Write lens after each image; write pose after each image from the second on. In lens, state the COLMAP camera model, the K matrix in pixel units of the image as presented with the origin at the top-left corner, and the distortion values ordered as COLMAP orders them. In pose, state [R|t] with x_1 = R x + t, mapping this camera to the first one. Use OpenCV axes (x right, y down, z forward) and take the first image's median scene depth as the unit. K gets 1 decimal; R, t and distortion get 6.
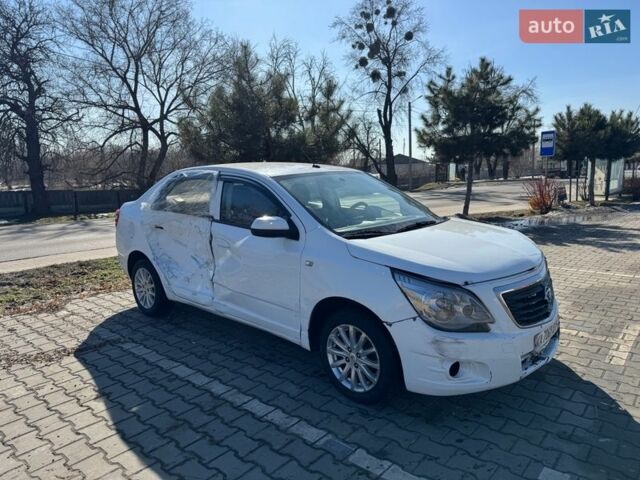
lens RADIAL K [[454.6, 0, 318.9], [0, 454.6, 240.6], [0, 0, 1]] dist [0.031816, -0.027549]
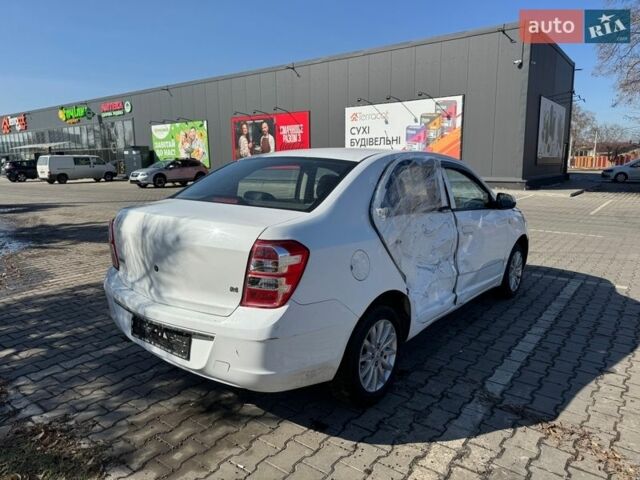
lens RADIAL K [[454.6, 0, 319.0], [0, 454.6, 240.0], [0, 0, 1]] dist [0.031816, -0.027549]
pose [[-0.072765, -0.142633, 0.987097, -1.290290], [0.163121, 0.974692, 0.152865, -0.195029], [-0.983919, 0.172139, -0.047657, 1.500036]]
